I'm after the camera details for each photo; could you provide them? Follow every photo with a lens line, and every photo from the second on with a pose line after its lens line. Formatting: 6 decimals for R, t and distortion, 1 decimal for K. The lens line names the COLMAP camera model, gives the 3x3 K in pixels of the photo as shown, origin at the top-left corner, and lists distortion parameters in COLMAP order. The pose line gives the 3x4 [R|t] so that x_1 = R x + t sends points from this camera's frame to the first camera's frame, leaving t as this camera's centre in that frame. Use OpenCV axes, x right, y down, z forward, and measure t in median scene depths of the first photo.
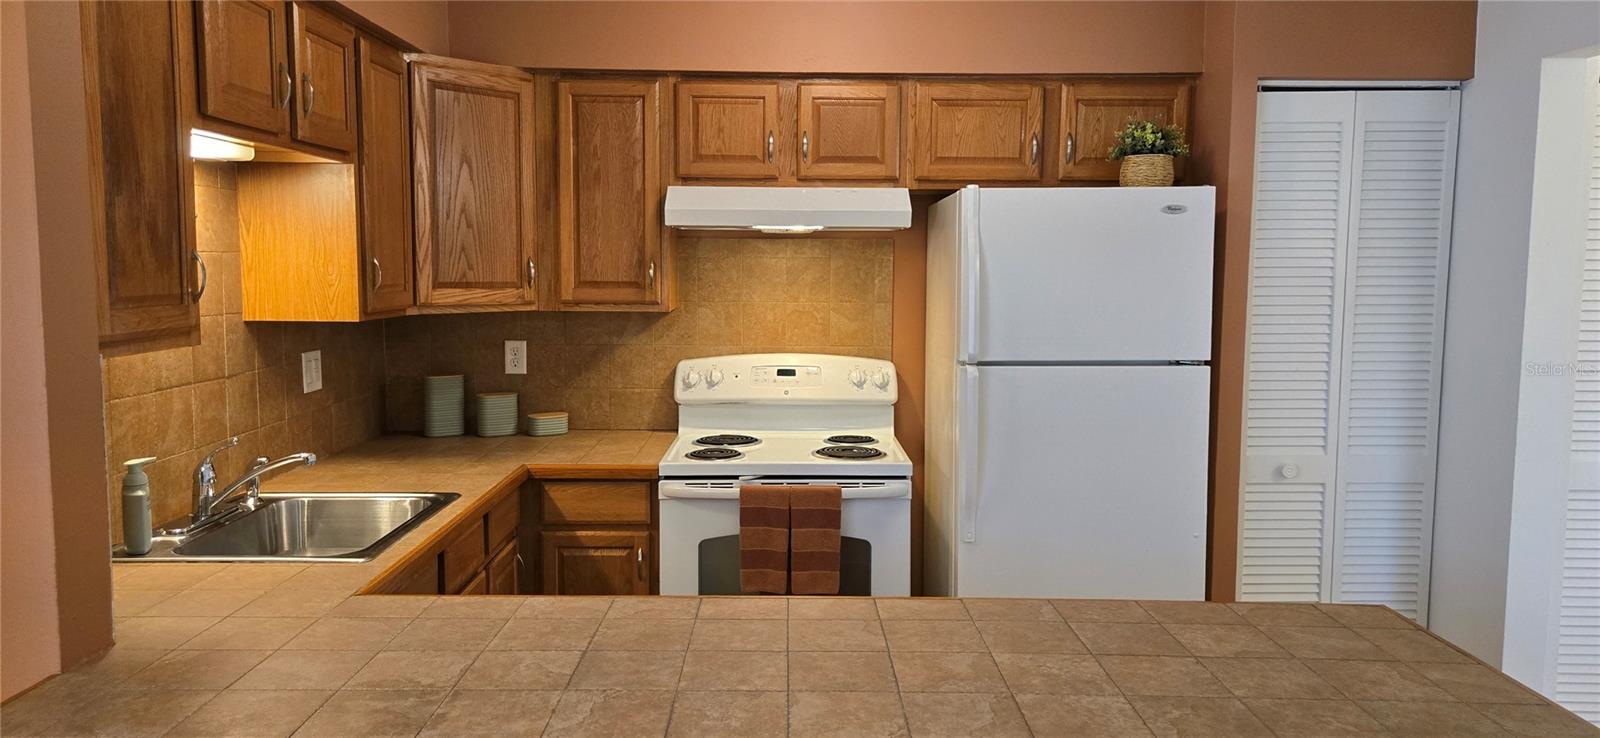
lens RADIAL K [[1073.7, 0, 788.7], [0, 1073.7, 357.7], [0, 0, 1]] dist [0.077723, -0.071954]
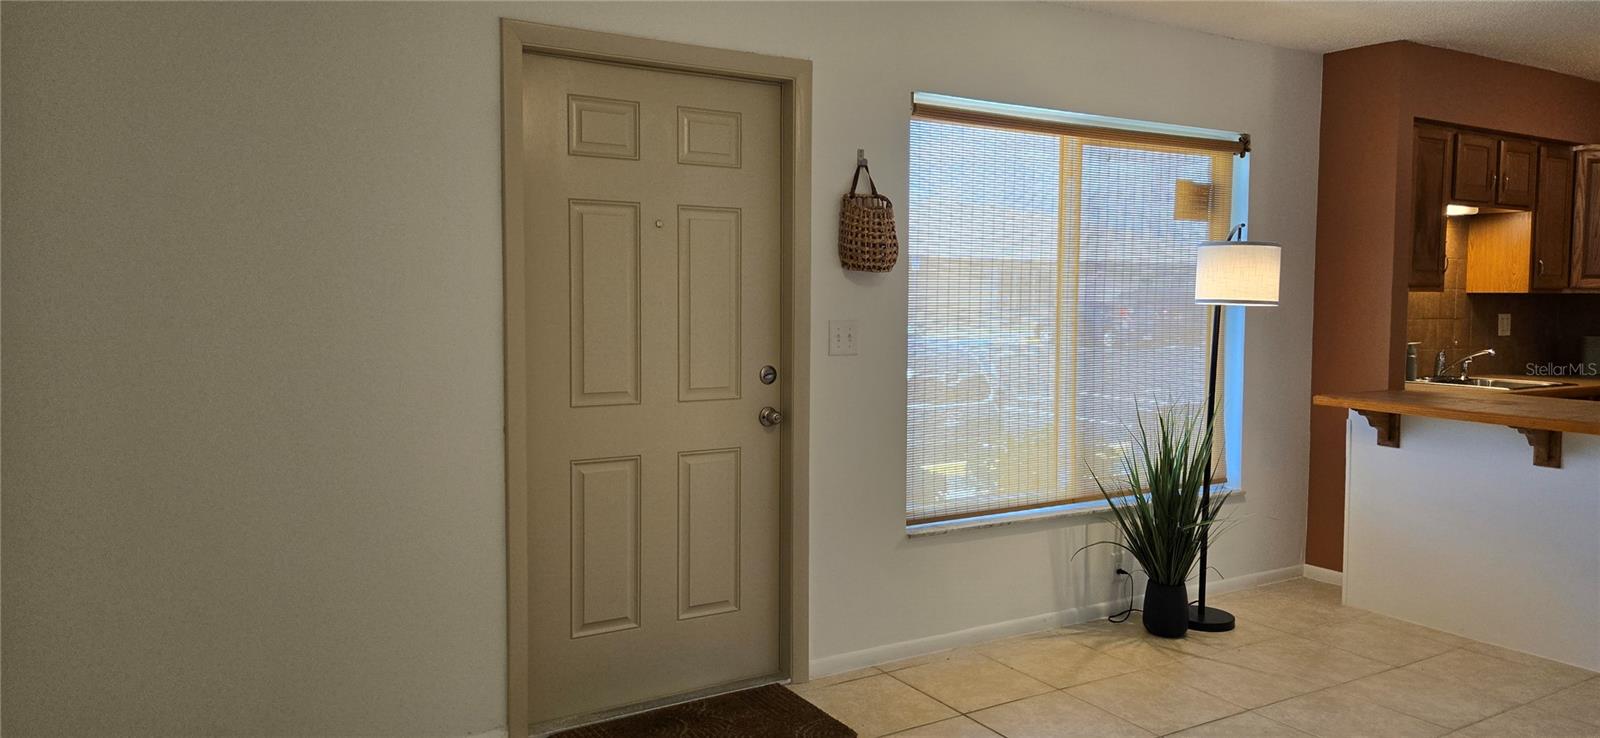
lens RADIAL K [[1073.7, 0, 804.8], [0, 1073.7, 354.8], [0, 0, 1]] dist [0.077723, -0.071954]
pose [[0.518635, 0.044105, -0.853857, 0.522036], [-0.079107, 0.996860, 0.003442, 0.148507], [0.851328, 0.065761, 0.520496, -0.949466]]
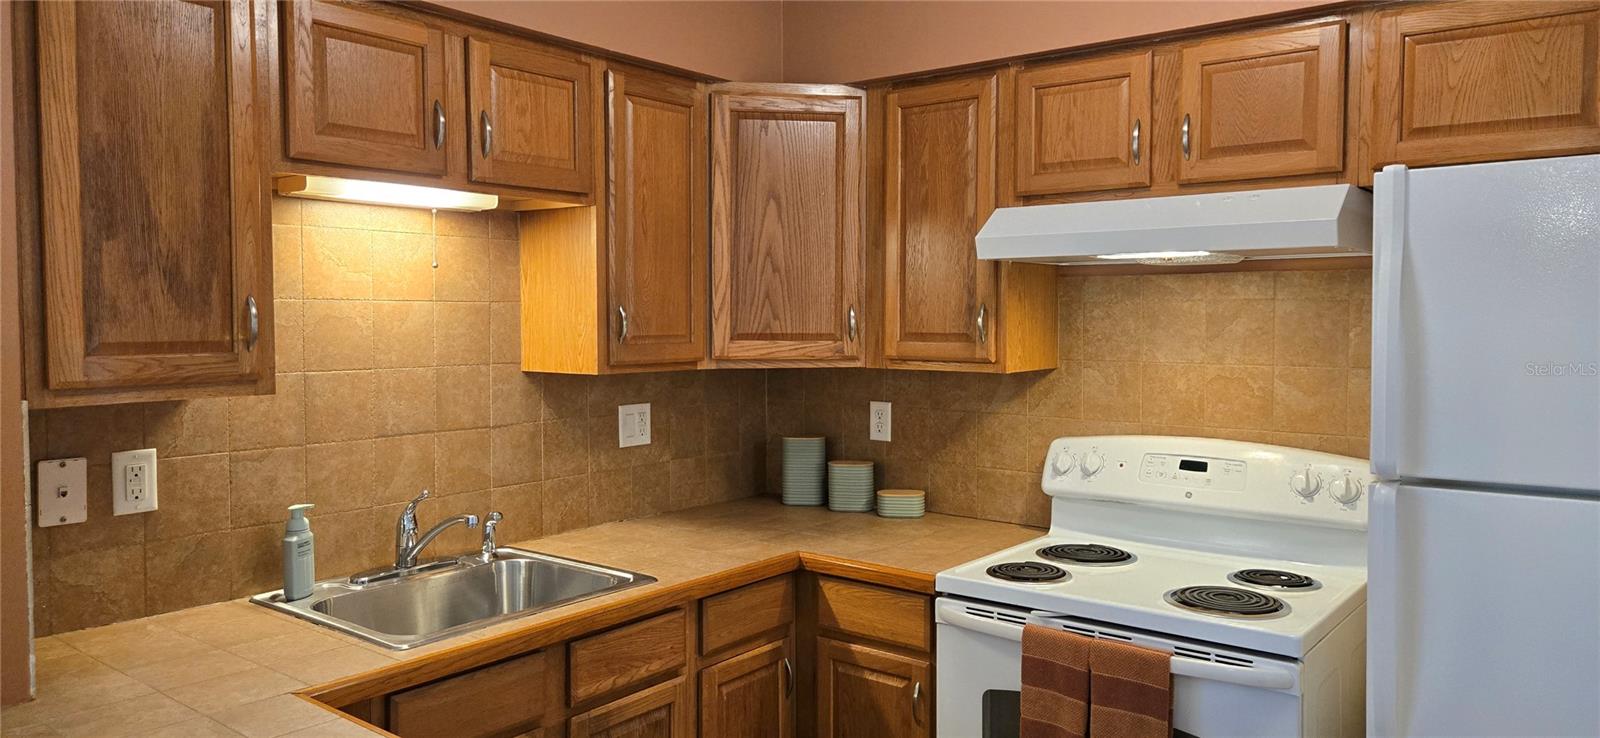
lens RADIAL K [[1073.7, 0, 796.9], [0, 1073.7, 355.4], [0, 0, 1]] dist [0.077723, -0.071954]
pose [[0.781027, 0.016993, -0.624266, 0.267874], [-0.050444, 0.998080, -0.035943, -0.021983], [0.622456, 0.059563, 0.780385, 0.336989]]
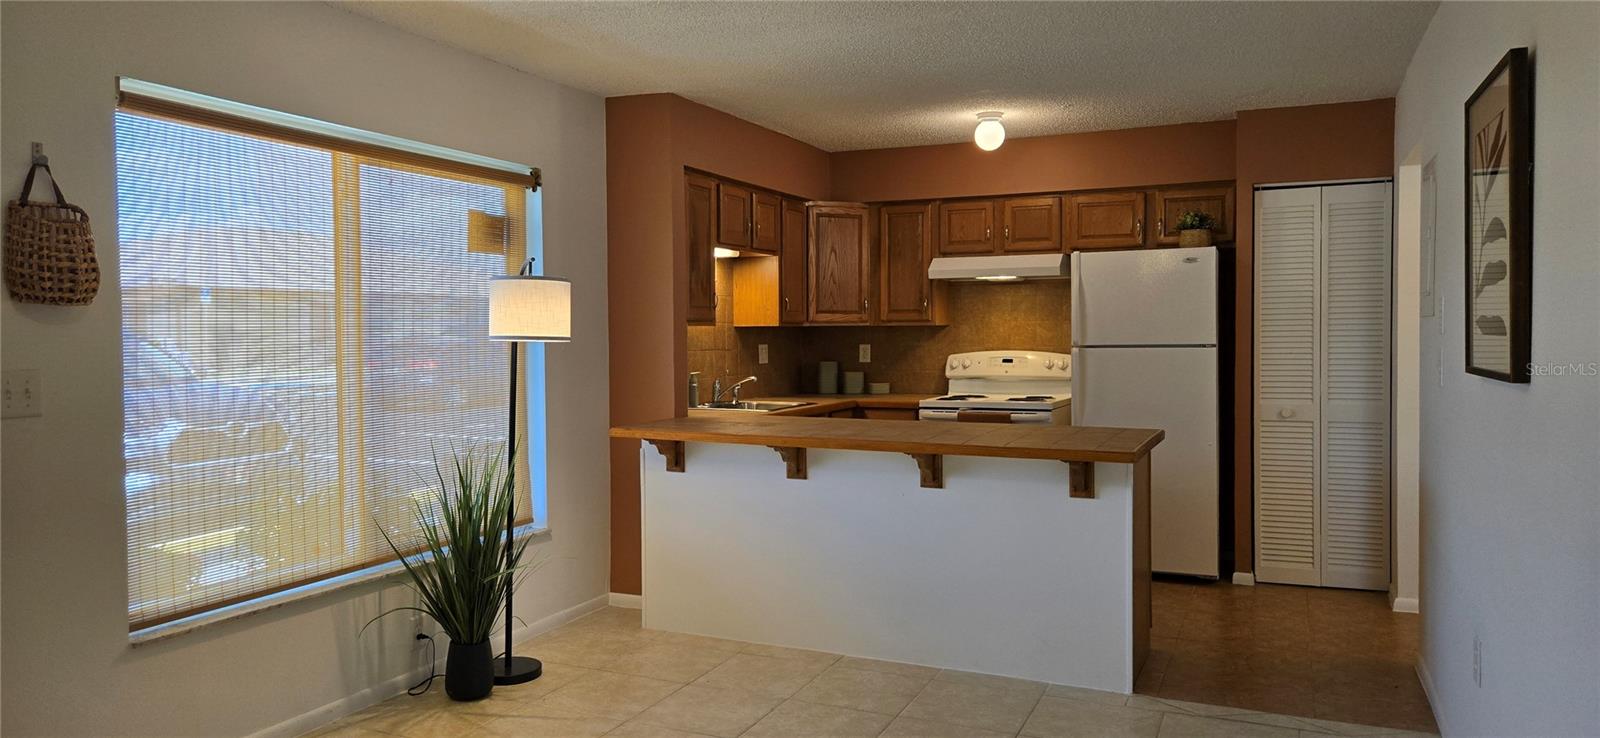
lens RADIAL K [[1073.7, 0, 792.8], [0, 1073.7, 360.8], [0, 0, 1]] dist [0.077723, -0.071954]
pose [[0.906864, -0.000040, -0.421423, 0.483350], [-0.025401, 0.998177, -0.054755, 0.136713], [0.420657, 0.060359, 0.905210, -0.846143]]
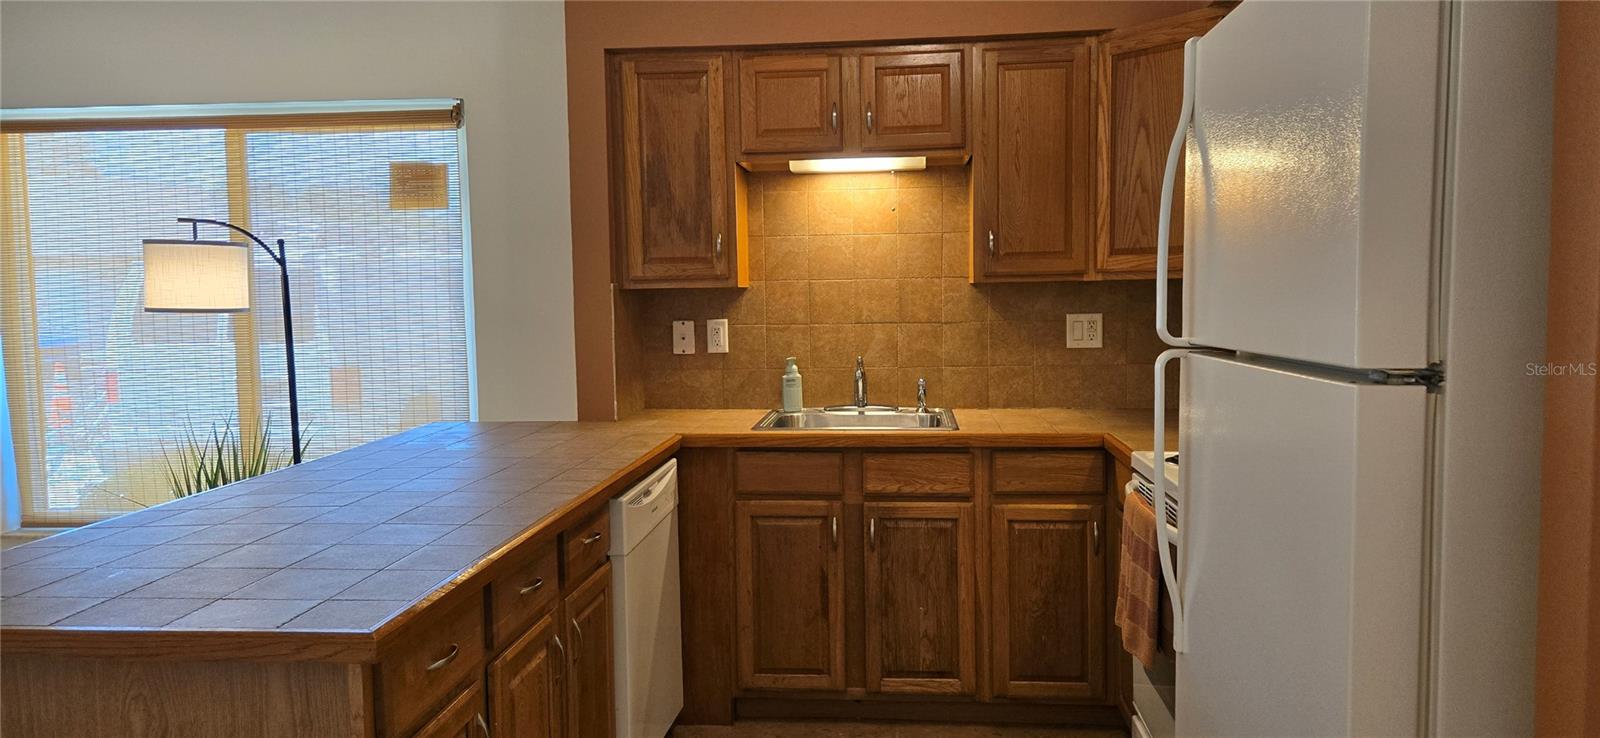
lens RADIAL K [[1073.7, 0, 809.7], [0, 1073.7, 365.1], [0, 0, 1]] dist [0.077723, -0.071954]
pose [[-0.091135, 0.063265, -0.993827, 0.733447], [-0.072969, 0.994873, 0.070023, -0.010296], [0.993162, 0.078900, -0.086052, 0.803801]]
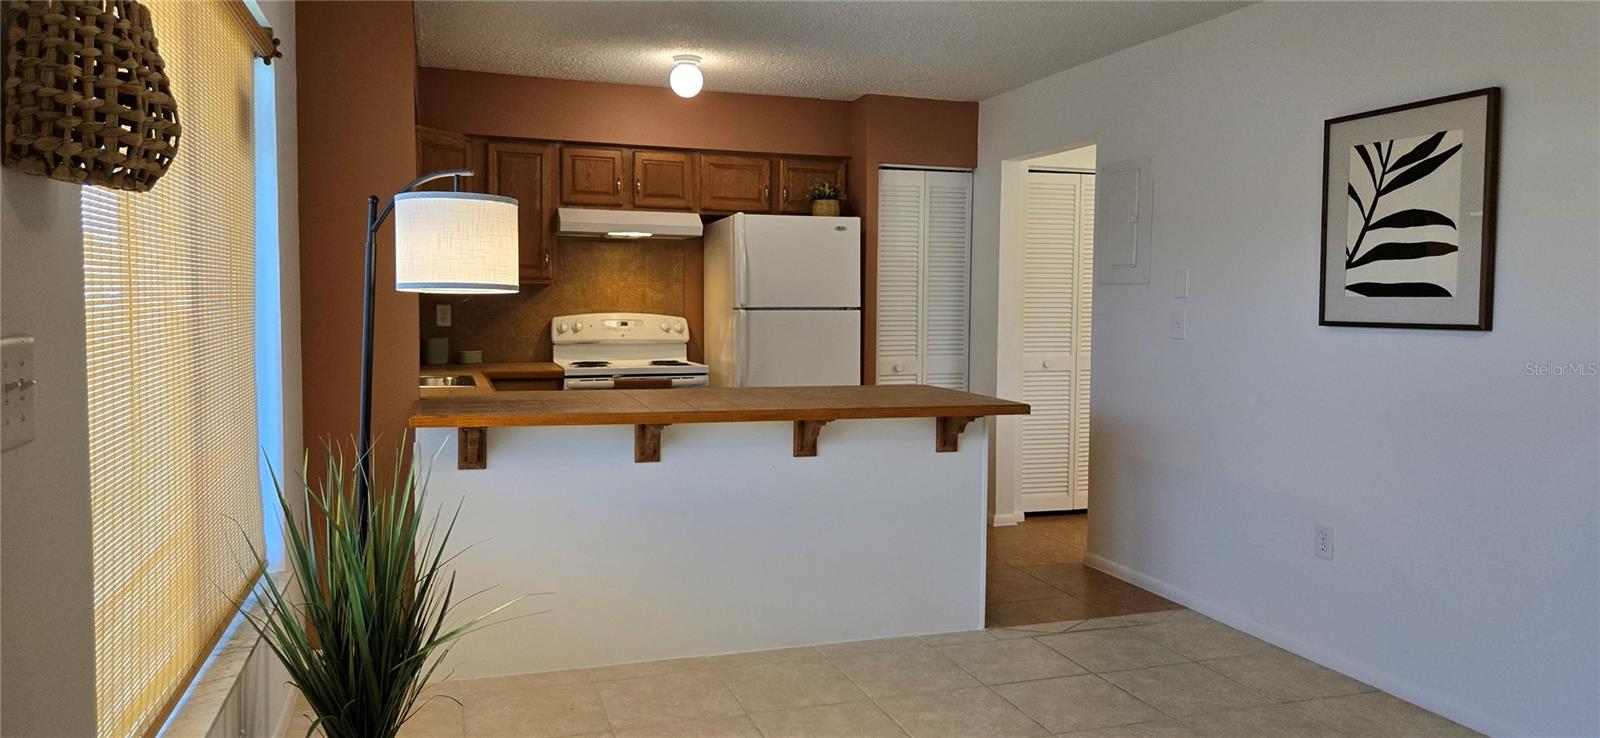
lens RADIAL K [[1073.7, 0, 802.7], [0, 1073.7, 361.1], [0, 0, 1]] dist [0.077723, -0.071954]
pose [[0.949659, -0.015726, 0.312890, -0.293637], [0.025212, 0.999336, -0.026294, 0.139153], [-0.312269, 0.032859, 0.949425, -0.742112]]
